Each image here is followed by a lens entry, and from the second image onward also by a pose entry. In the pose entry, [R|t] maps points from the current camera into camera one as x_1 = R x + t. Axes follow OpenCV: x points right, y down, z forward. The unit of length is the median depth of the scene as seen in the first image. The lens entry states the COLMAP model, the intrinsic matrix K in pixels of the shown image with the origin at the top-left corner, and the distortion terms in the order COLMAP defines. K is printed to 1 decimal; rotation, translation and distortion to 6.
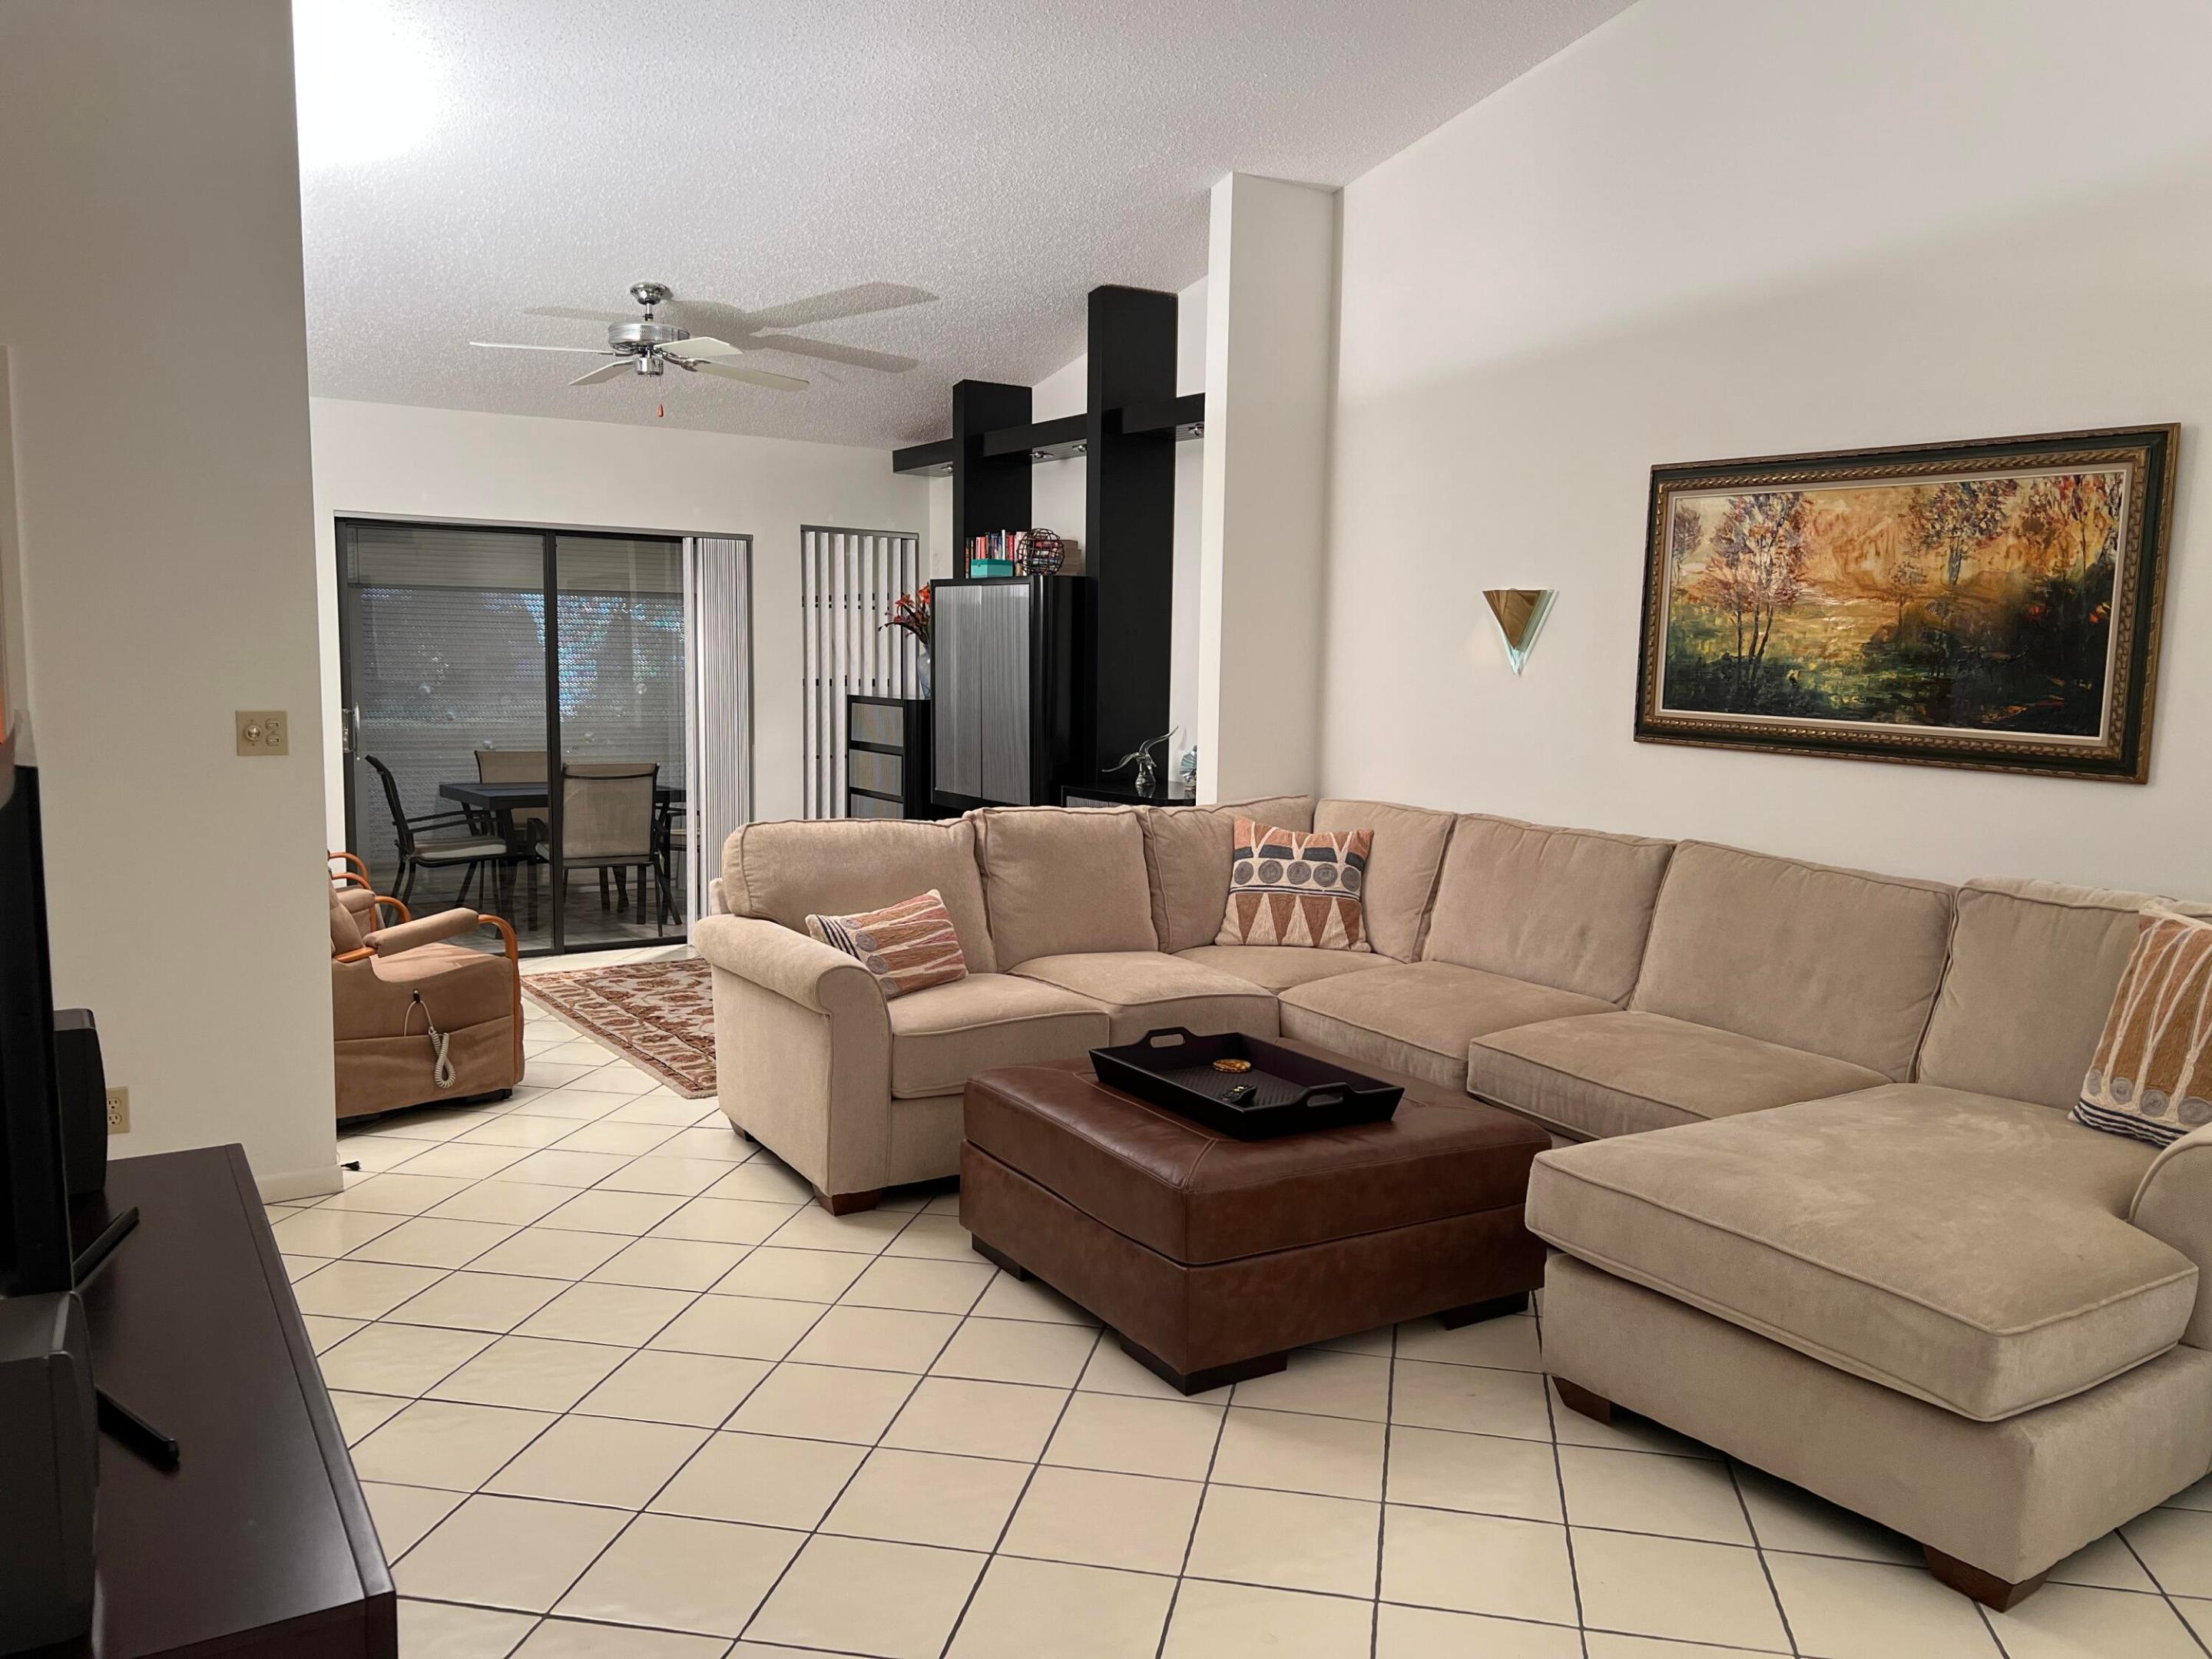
lens RADIAL K [[1773.4, 0, 1106.0], [0, 1773.4, 829.5], [0, 0, 1]] dist [0.158695, -0.075064]
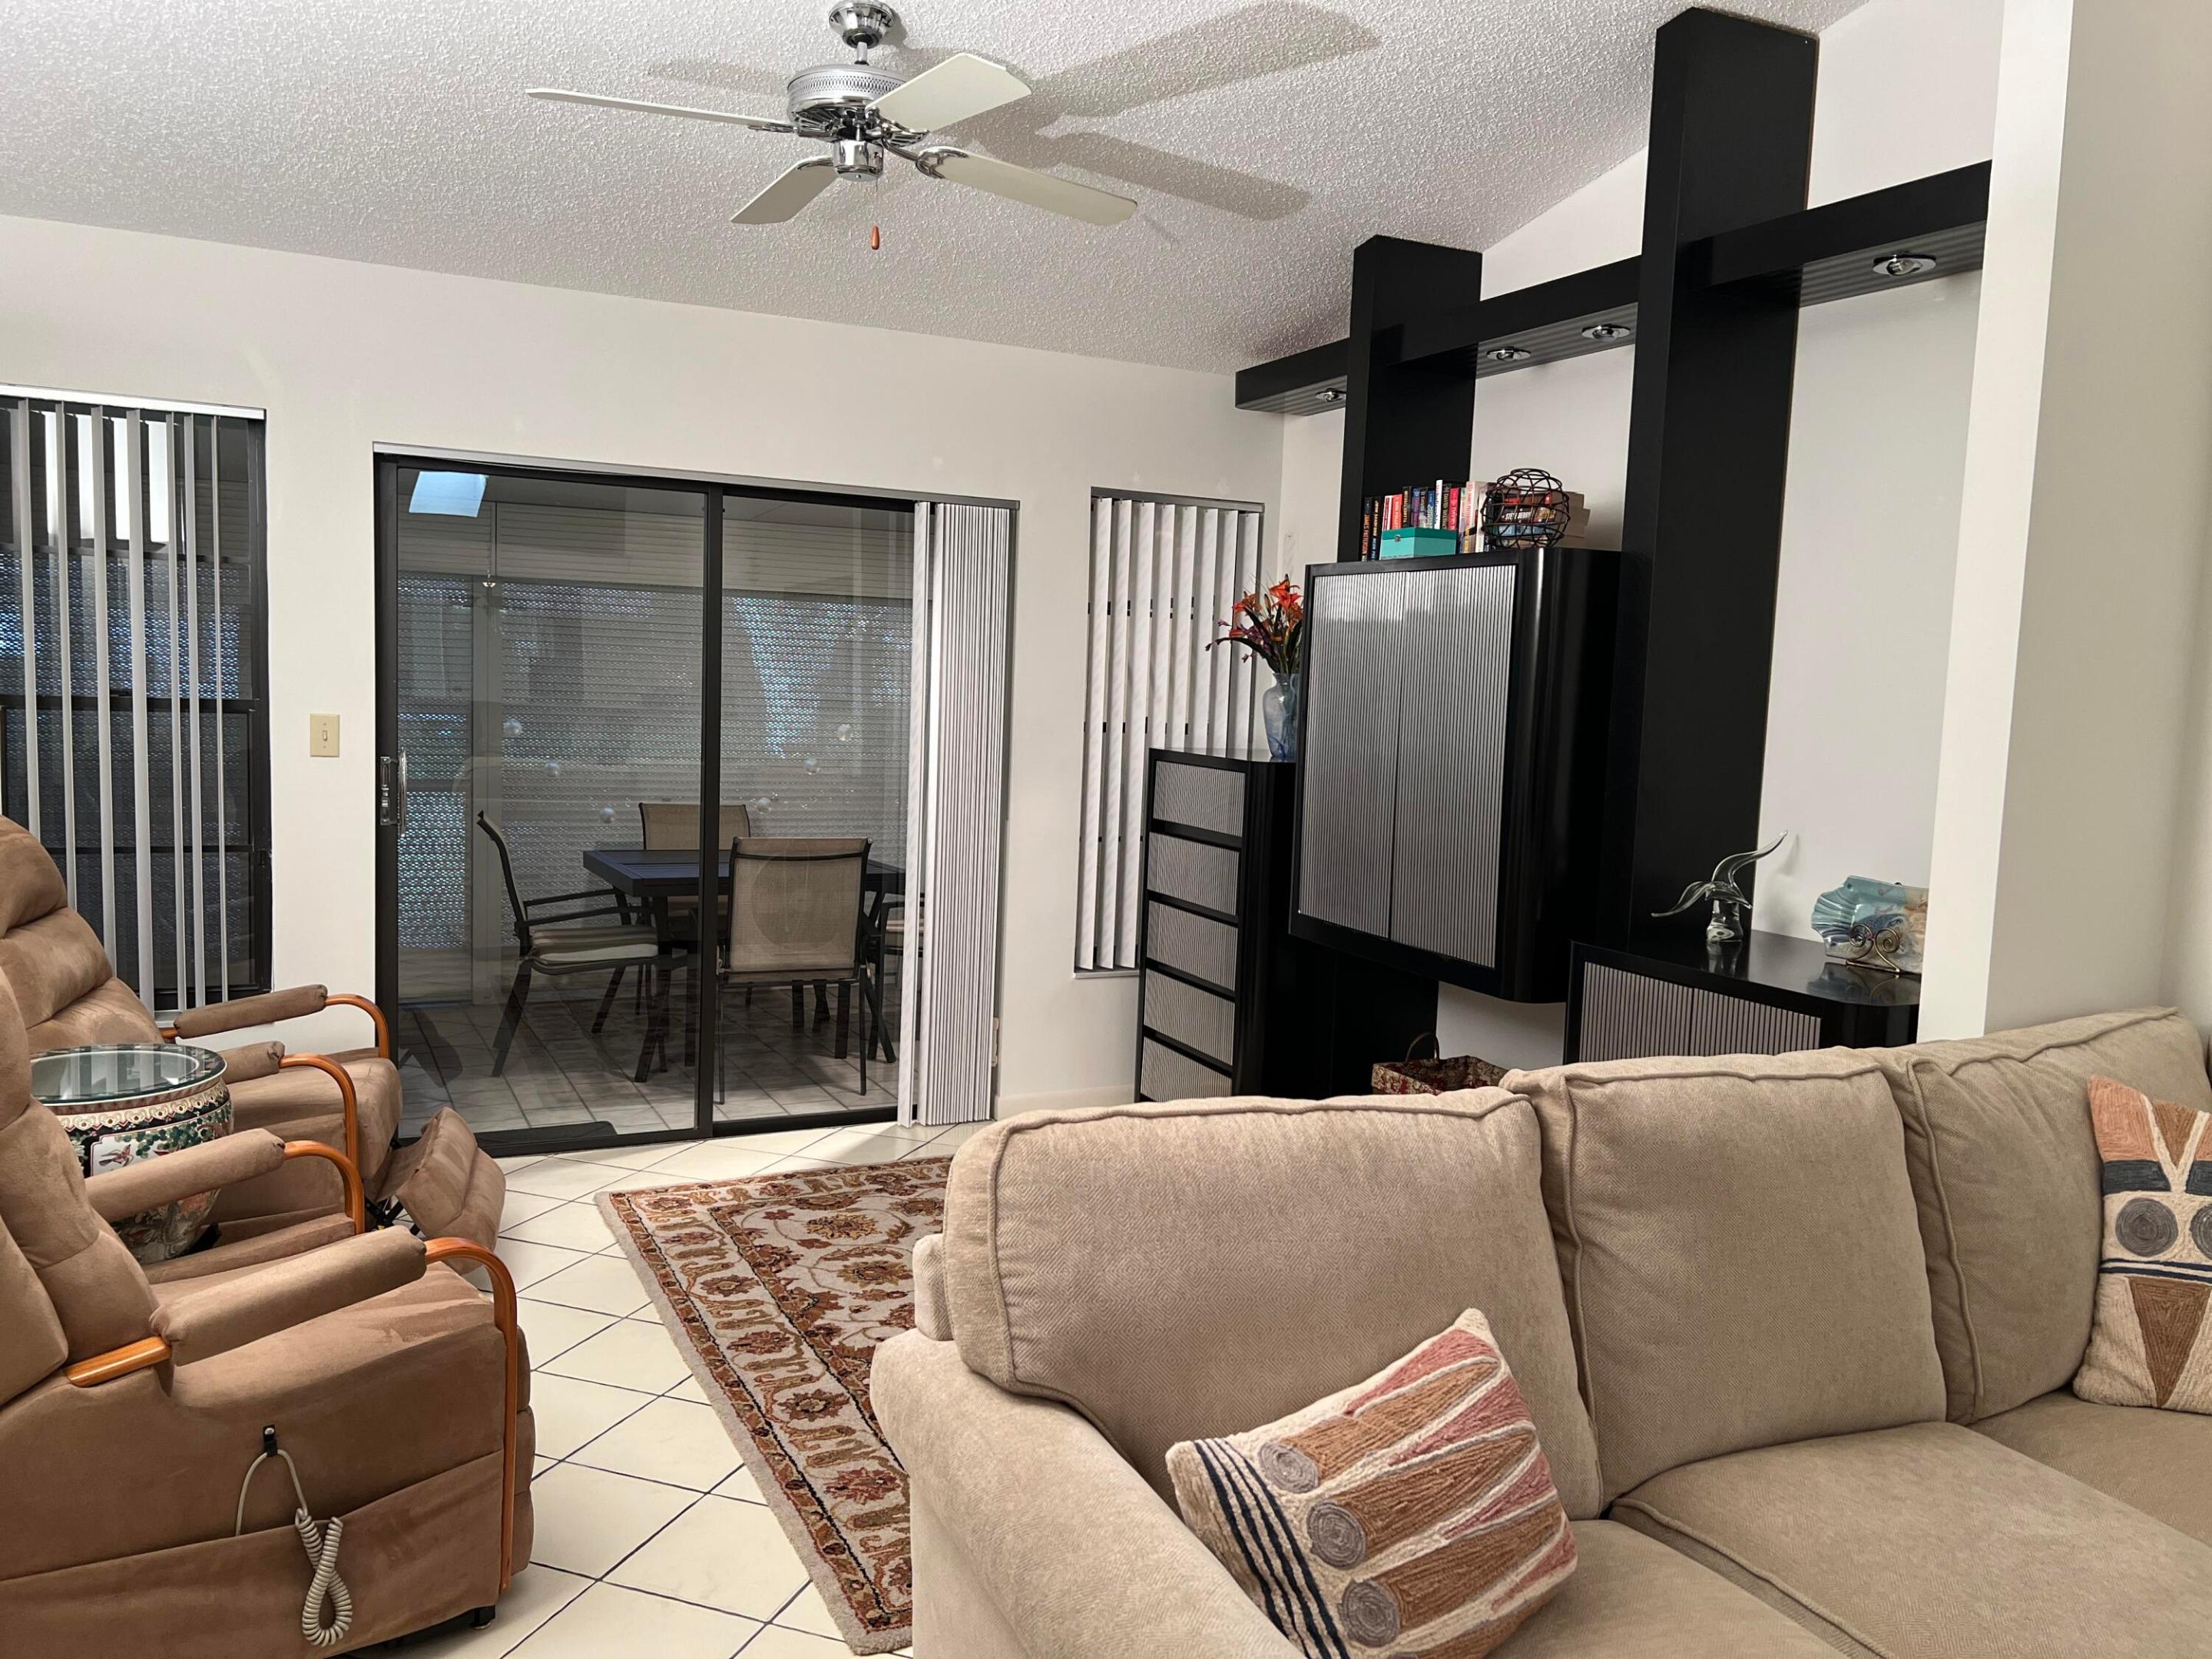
lens RADIAL K [[1773.4, 0, 1106.0], [0, 1773.4, 829.5], [0, 0, 1]] dist [0.158695, -0.075064]
pose [[0.991031, 0.034499, -0.129104, -0.084514], [-0.036432, 0.999256, -0.012643, -0.041058], [0.128571, 0.017233, 0.991551, 0.392949]]
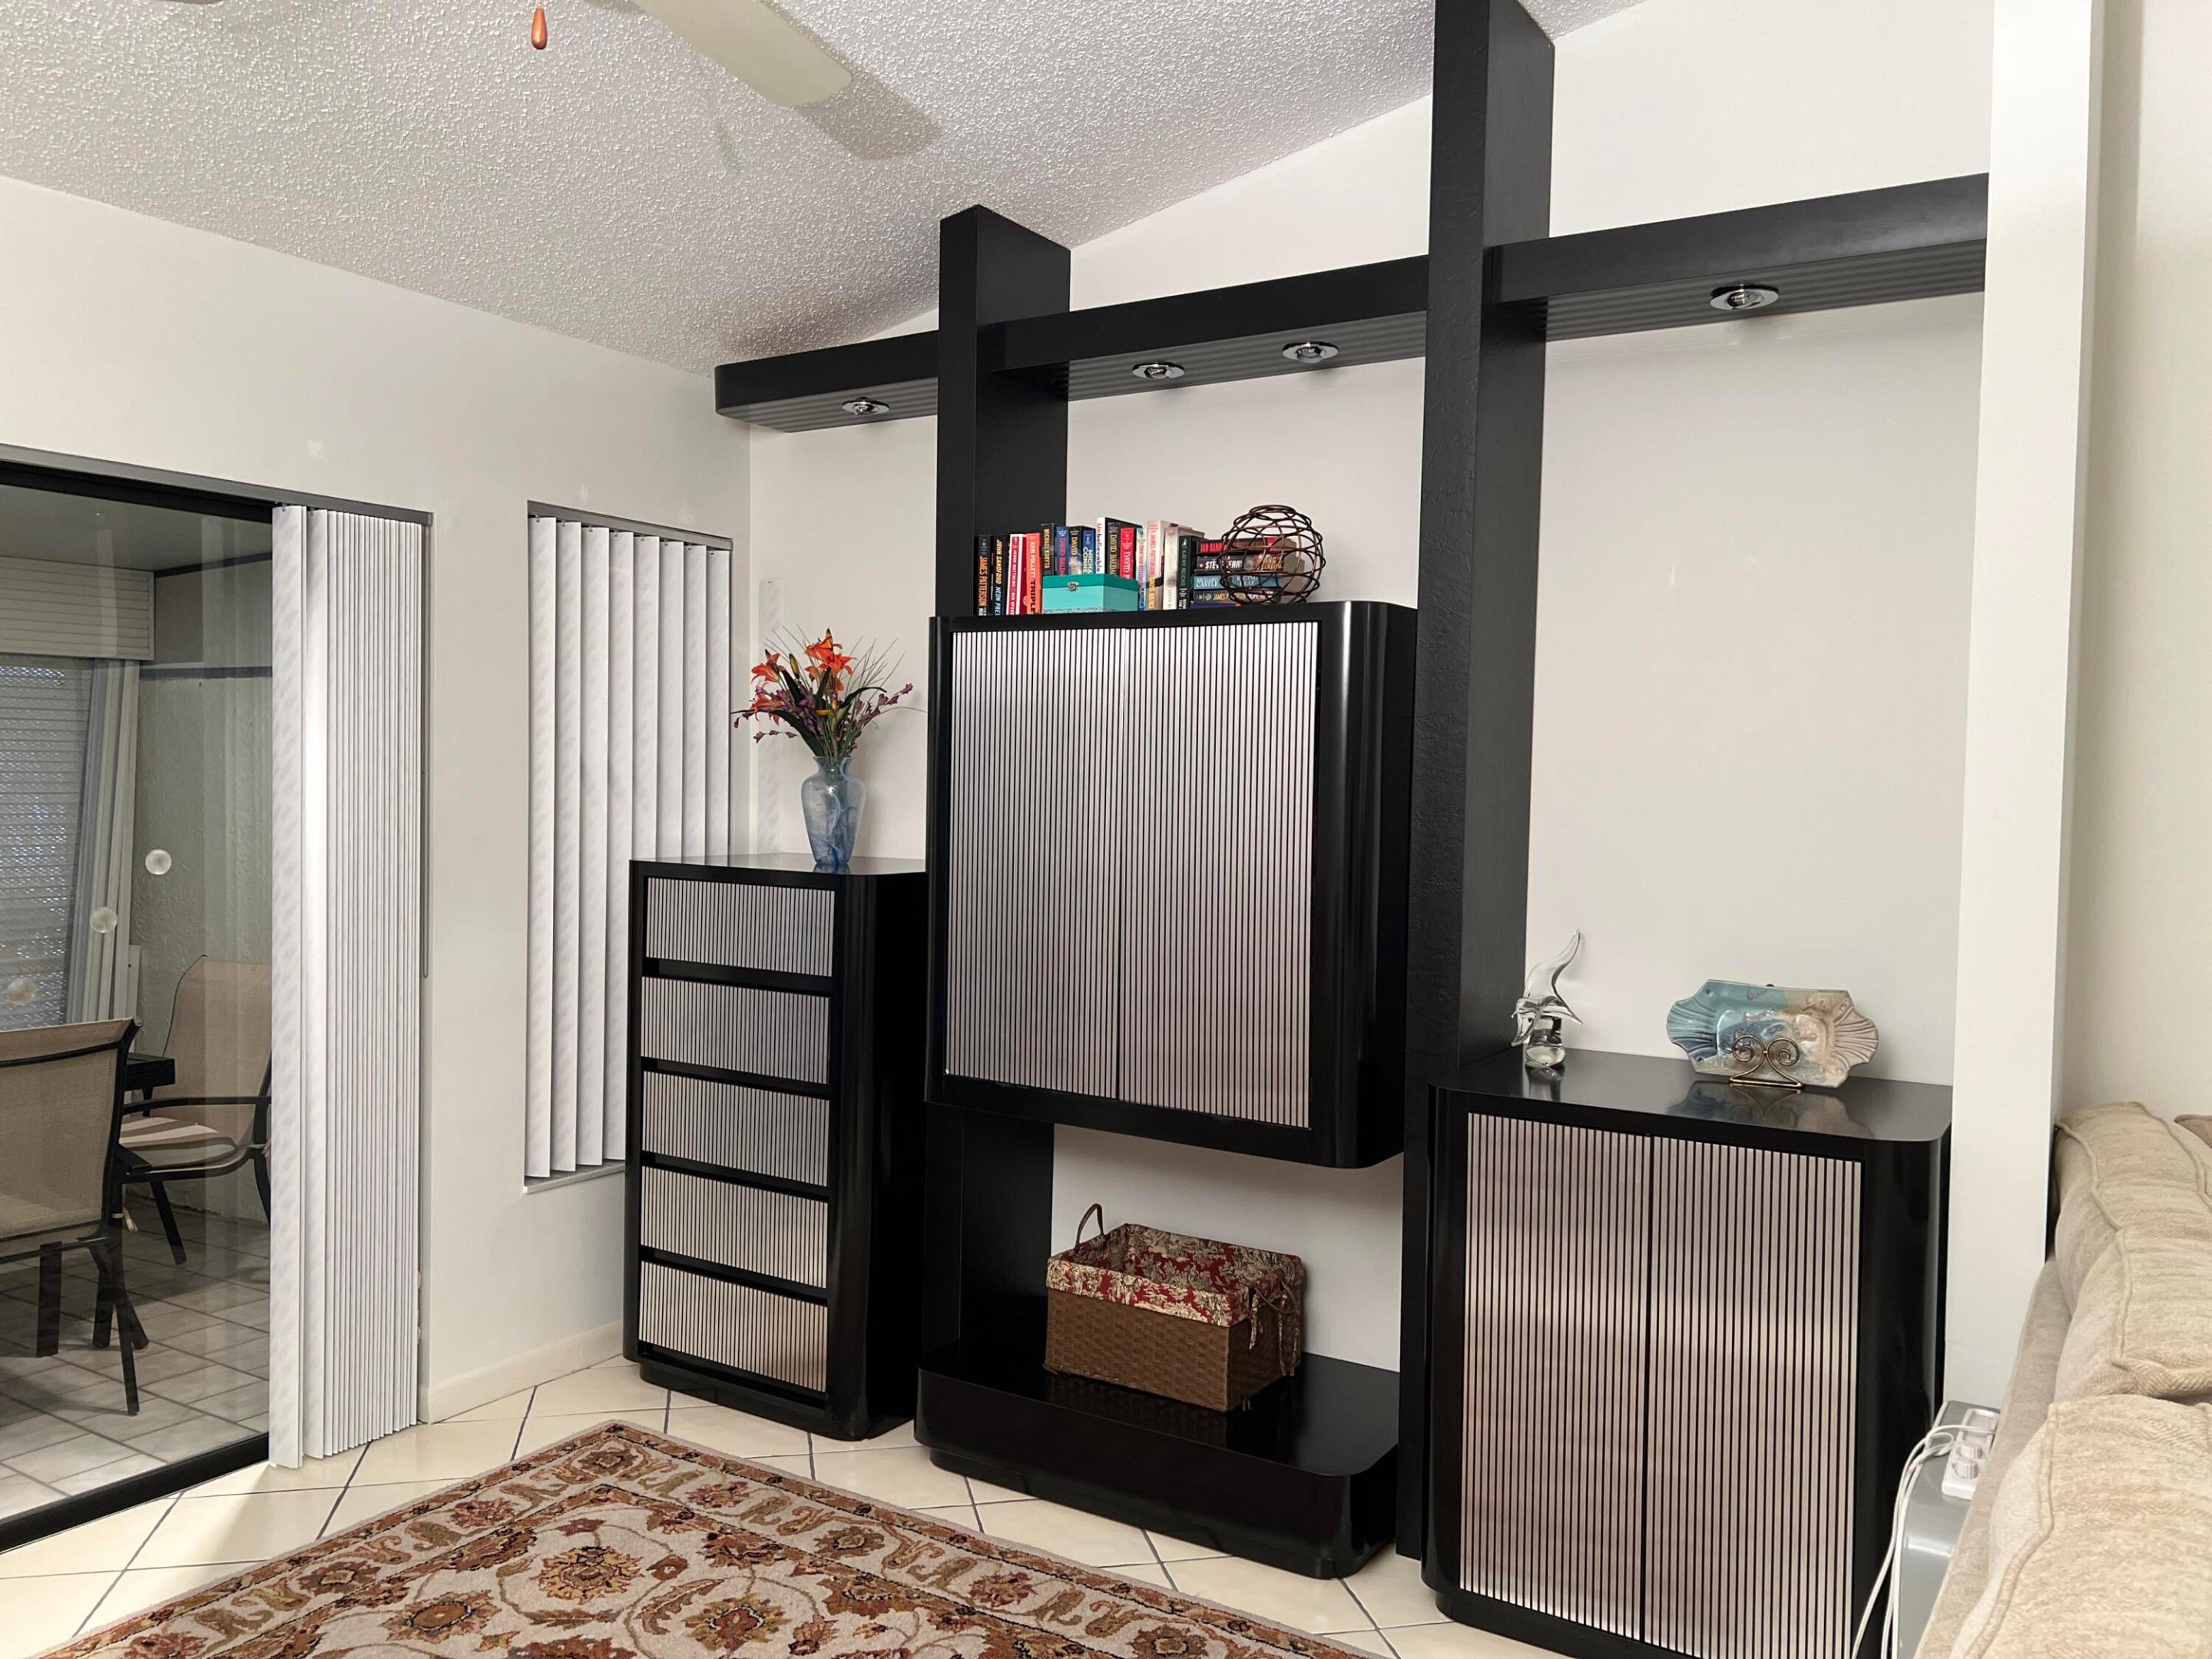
lens RADIAL K [[1717.7, 0, 1106.0], [0, 1717.7, 829.5], [0, 0, 1]] dist [0.047685, -0.039925]
pose [[0.909781, -0.006042, 0.415045, -0.242885], [0.034201, 0.997585, -0.060448, -0.057250], [-0.413677, 0.069189, 0.907791, 0.585753]]
